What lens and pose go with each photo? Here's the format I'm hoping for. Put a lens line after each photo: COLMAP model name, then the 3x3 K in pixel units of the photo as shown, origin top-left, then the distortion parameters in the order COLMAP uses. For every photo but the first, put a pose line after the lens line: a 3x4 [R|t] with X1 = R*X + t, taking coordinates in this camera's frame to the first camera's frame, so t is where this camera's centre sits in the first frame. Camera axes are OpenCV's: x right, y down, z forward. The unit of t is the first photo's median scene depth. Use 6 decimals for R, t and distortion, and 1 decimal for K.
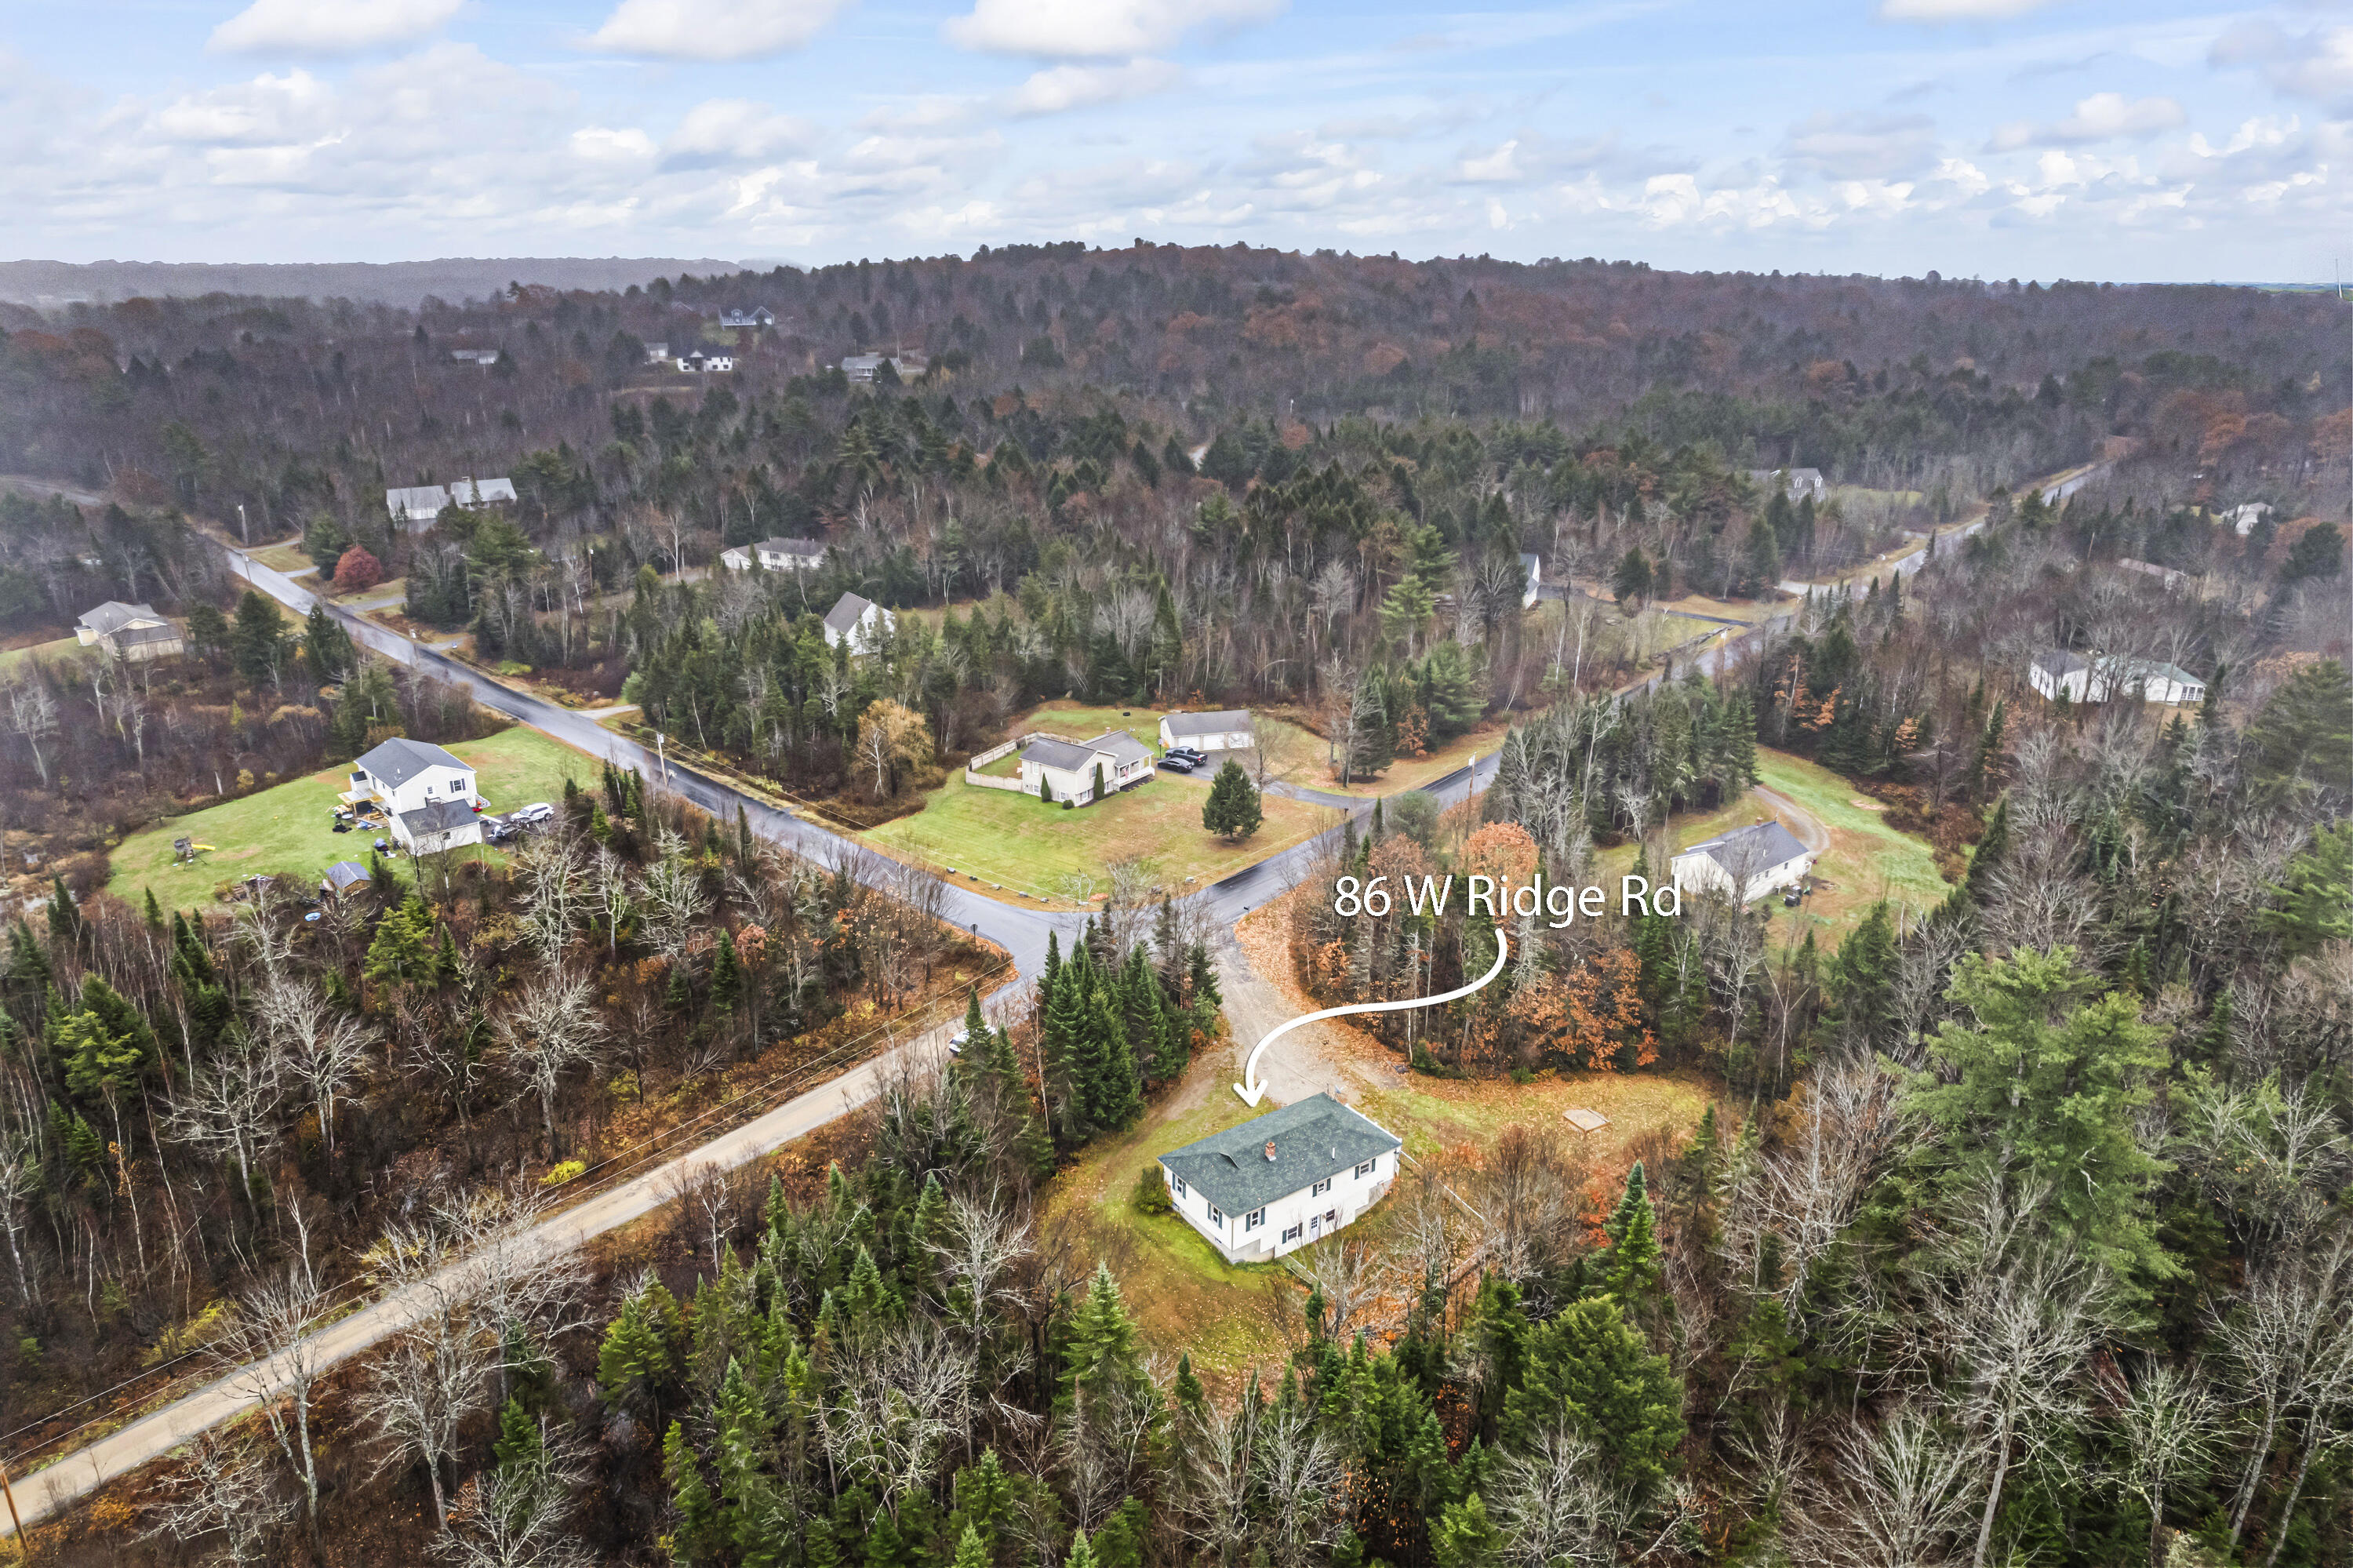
lens RADIAL K [[1475.9, 0, 1176.5], [0, 1475.9, 784.0], [0, 0, 1]] dist [-0.068588, 0.064200]
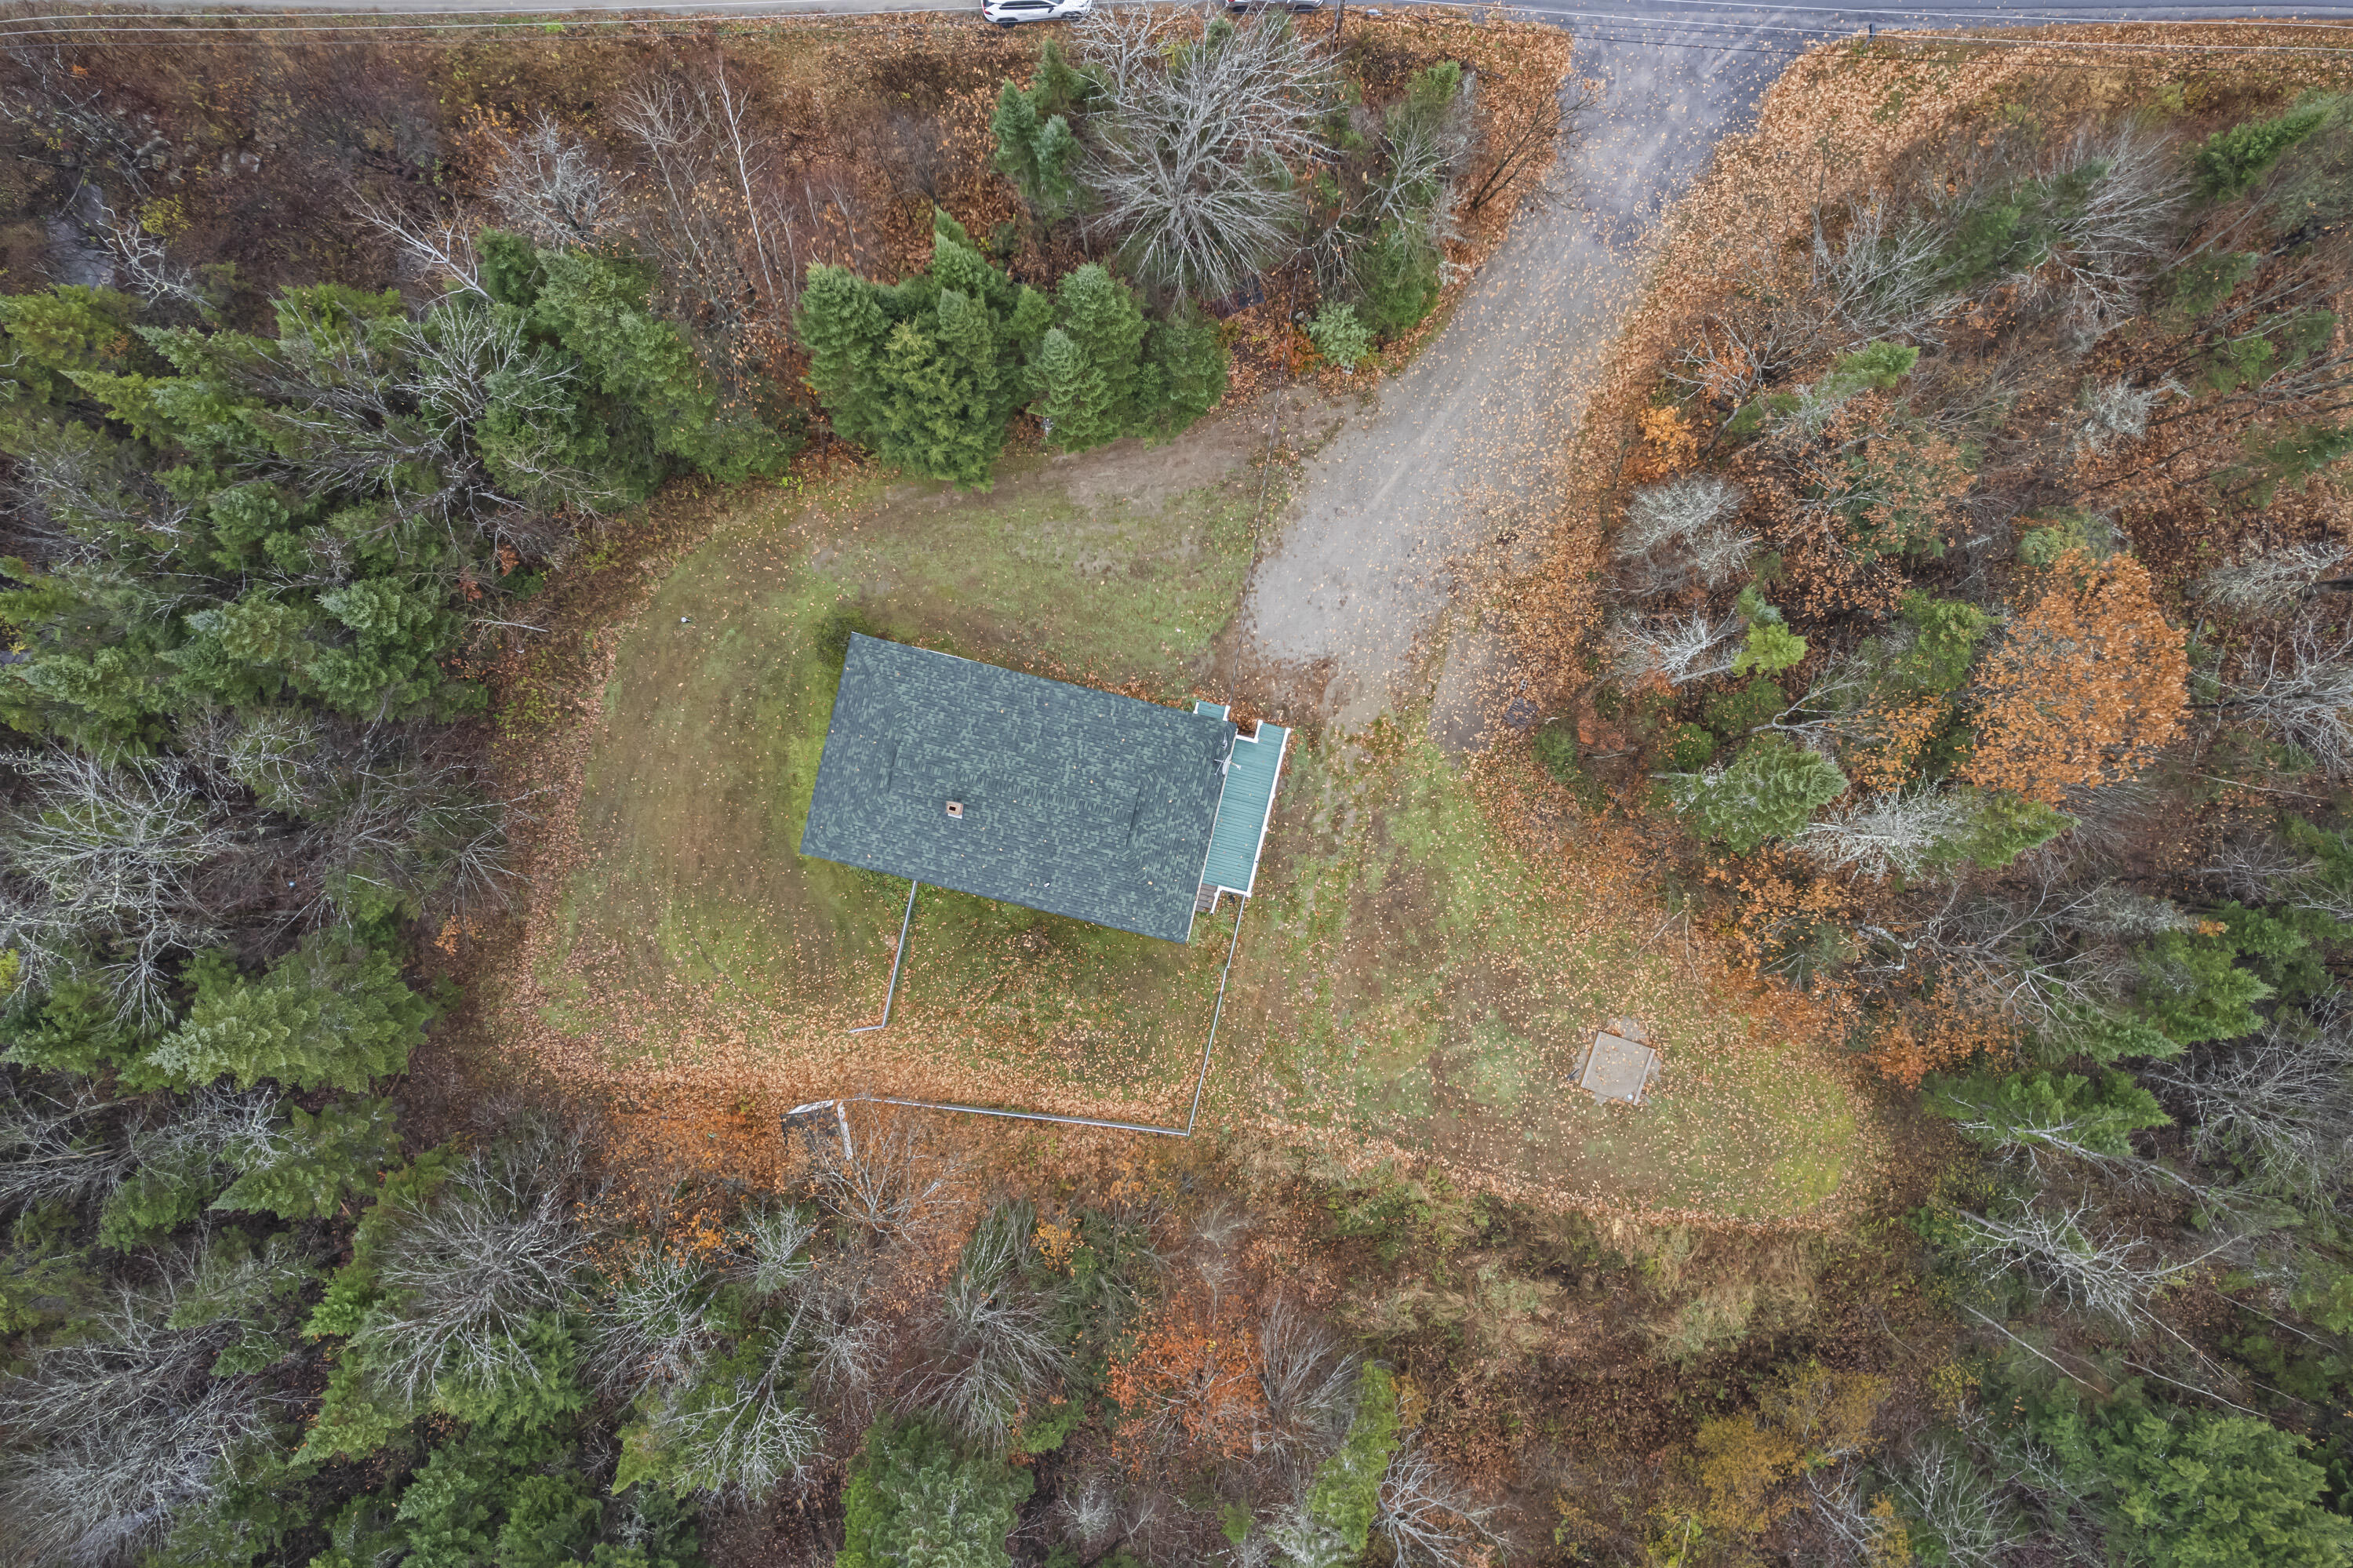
lens RADIAL K [[1475.9, 0, 1176.5], [0, 1475.9, 784.0], [0, 0, 1]] dist [-0.068588, 0.064200]
pose [[0.664076, 0.747665, 0.000320, 0.065658], [-0.255441, 0.226480, 0.939924, -0.167657], [0.702675, -0.624263, 0.341385, 0.505872]]
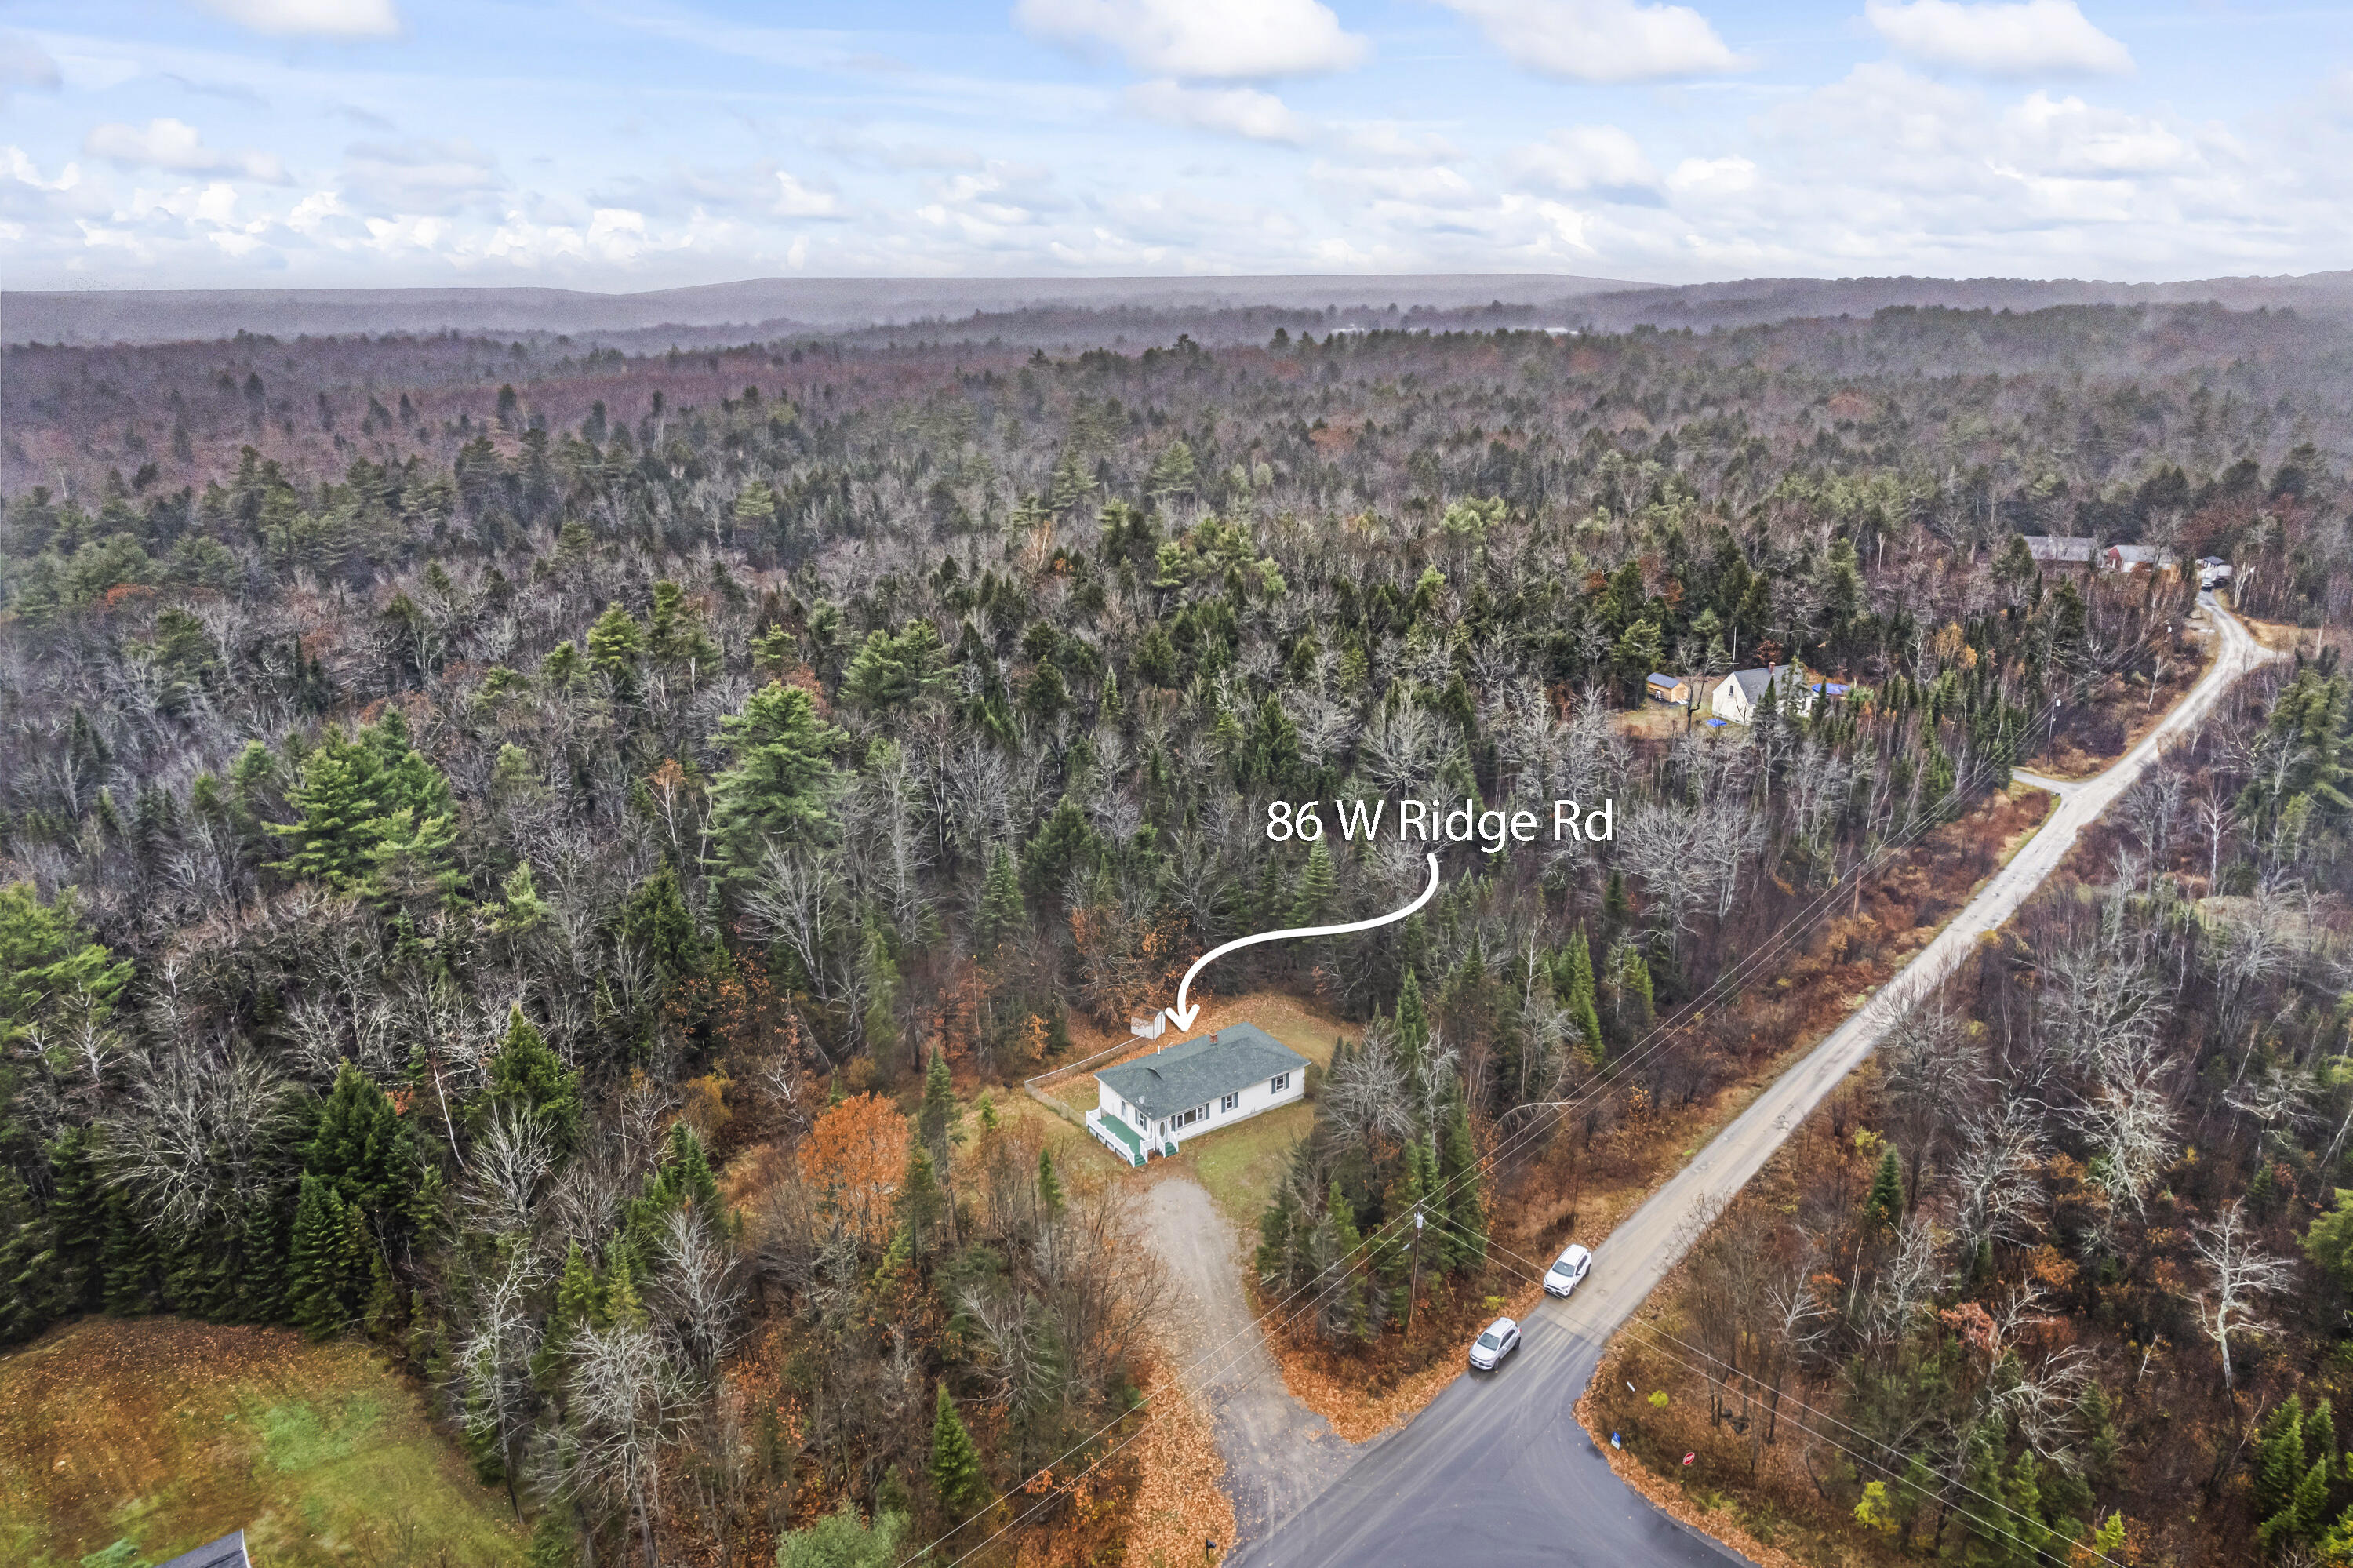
lens RADIAL K [[1475.9, 0, 1176.5], [0, 1475.9, 784.0], [0, 0, 1]] dist [-0.068588, 0.064200]
pose [[-0.999816, 0.009677, 0.016581, 0.042778], [0.017825, 0.788679, 0.614547, -0.372665], [-0.007130, 0.614729, -0.788706, 1.048465]]
